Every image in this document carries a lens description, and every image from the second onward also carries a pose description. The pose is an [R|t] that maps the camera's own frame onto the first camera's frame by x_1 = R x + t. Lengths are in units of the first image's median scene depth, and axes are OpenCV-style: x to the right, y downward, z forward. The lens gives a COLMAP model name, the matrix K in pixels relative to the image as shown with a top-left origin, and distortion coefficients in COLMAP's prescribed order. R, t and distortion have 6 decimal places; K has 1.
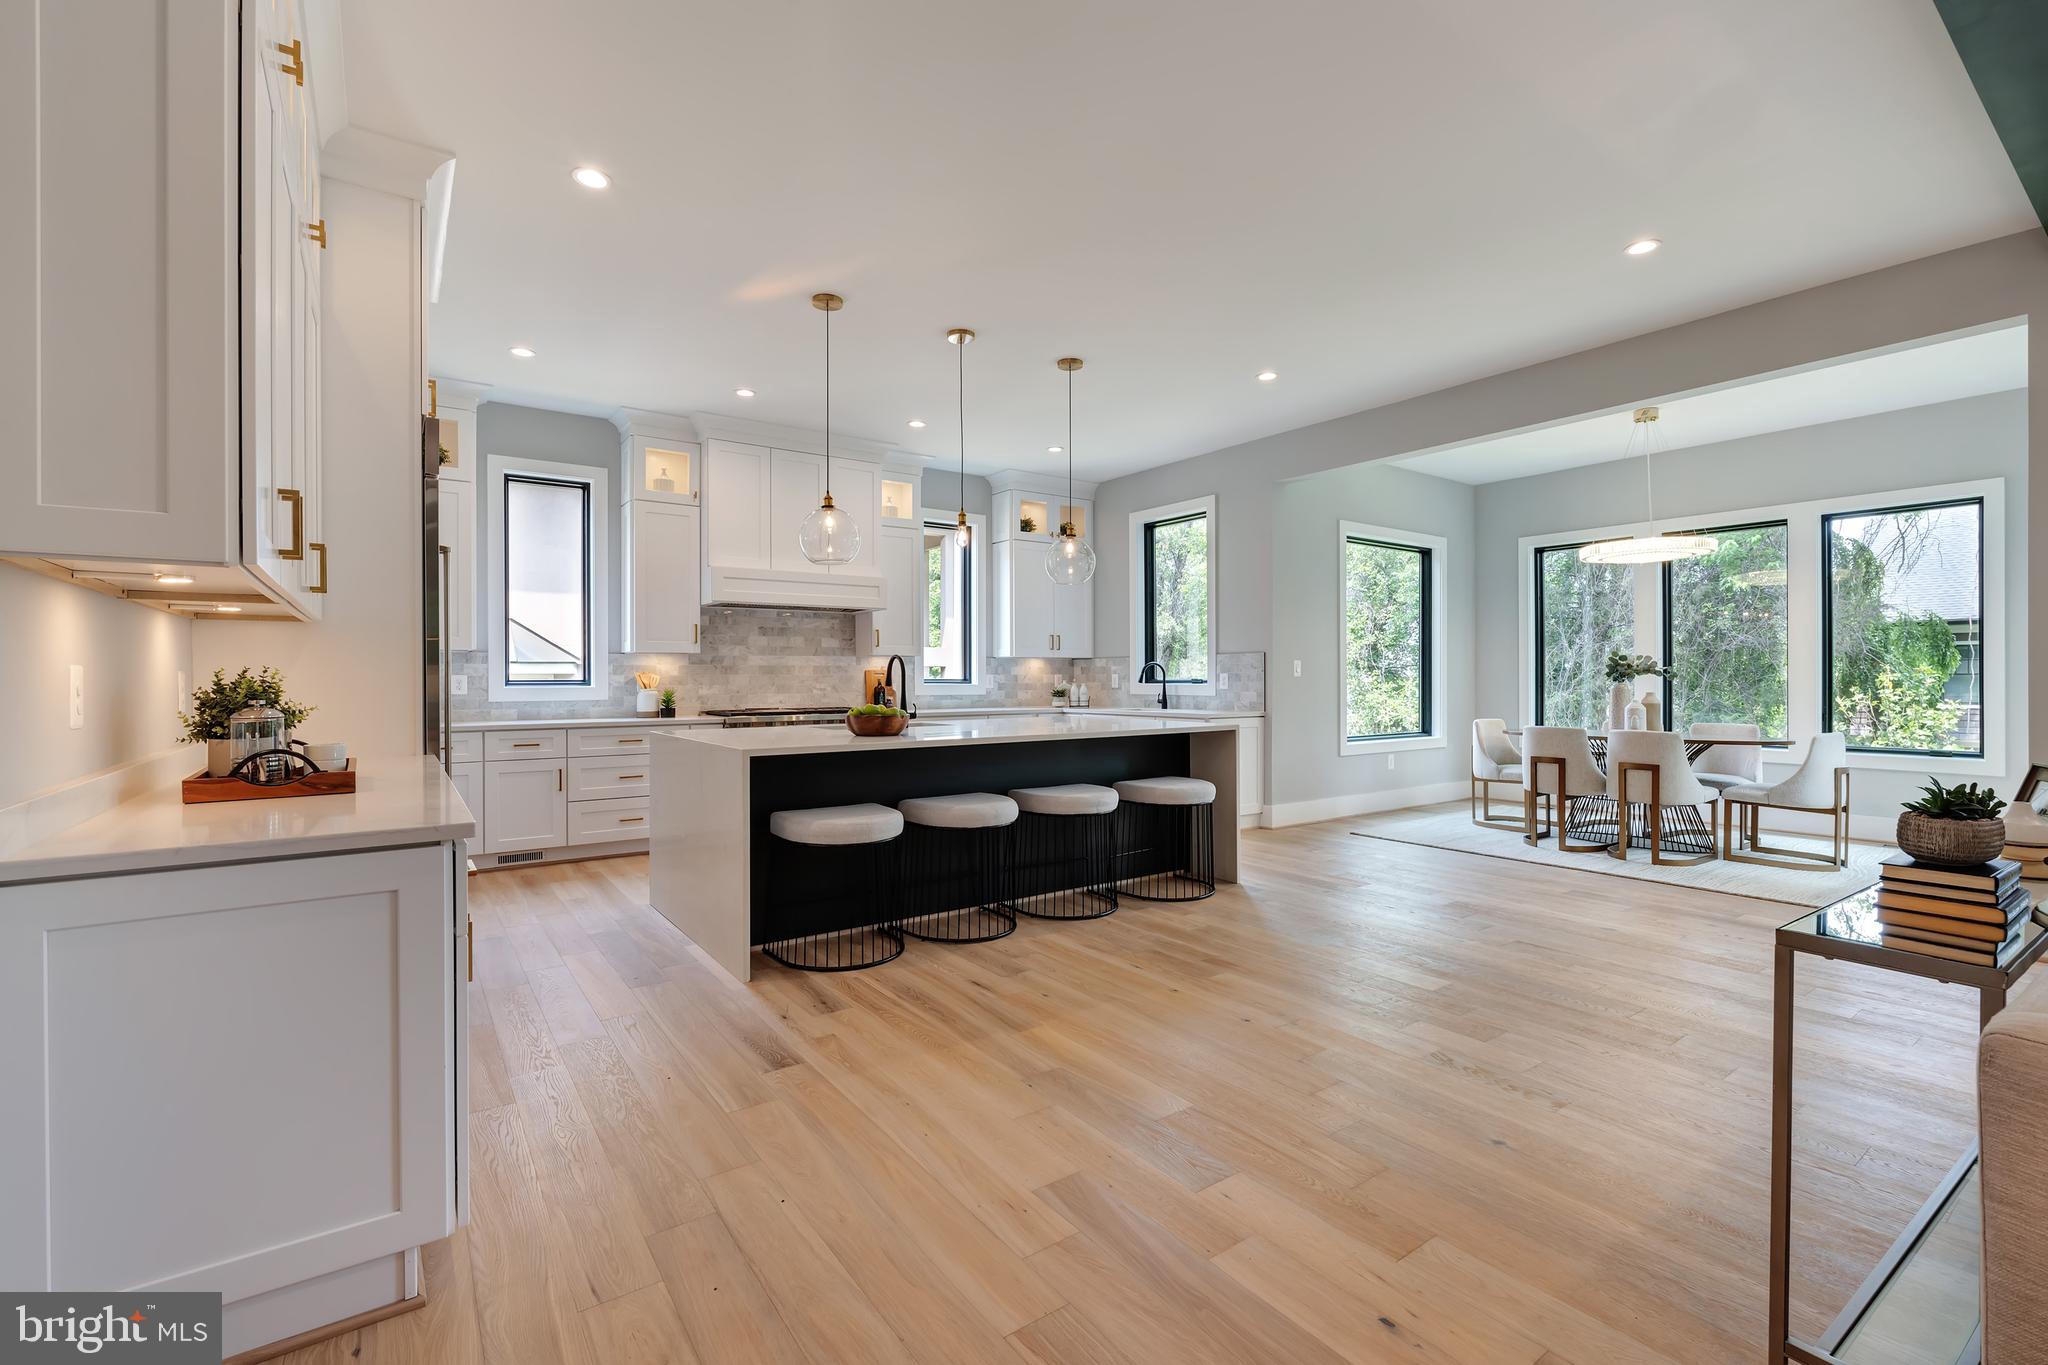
lens RADIAL K [[898.9, 0, 1021.5], [0, 898.9, 677.8], [0, 0, 1]] dist [-0.005318, -0.000285]
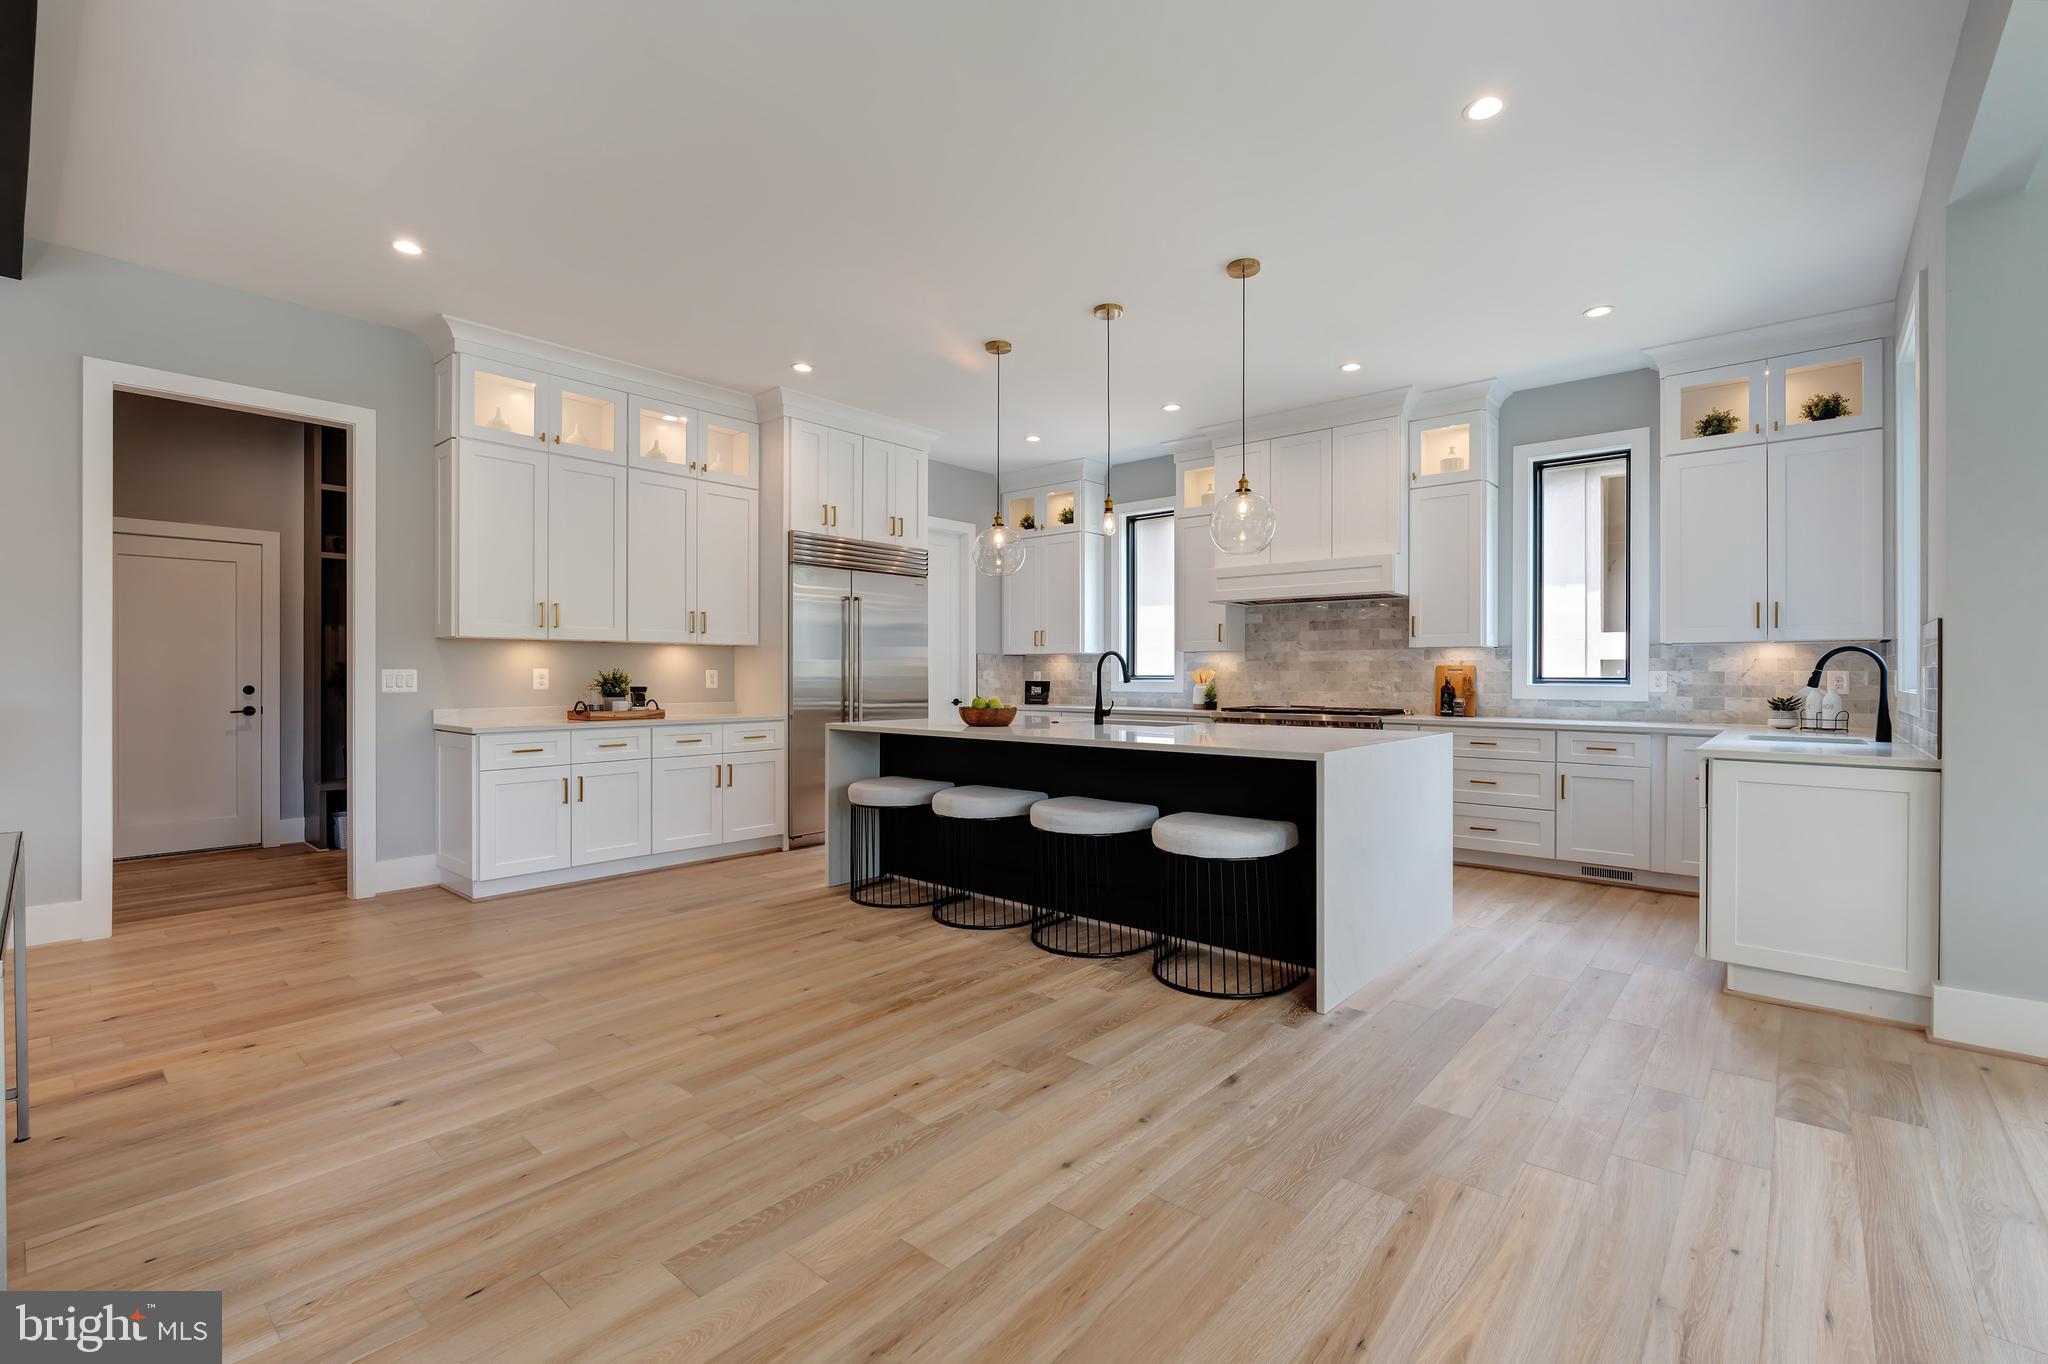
lens RADIAL K [[898.9, 0, 1019.3], [0, 898.9, 666.9], [0, 0, 1]] dist [-0.005318, -0.000285]
pose [[0.233774, -0.004462, -0.972281, 0.615025], [-0.003847, 0.999977, -0.005514, -0.001541], [0.972283, 0.005029, 0.233752, 0.514385]]
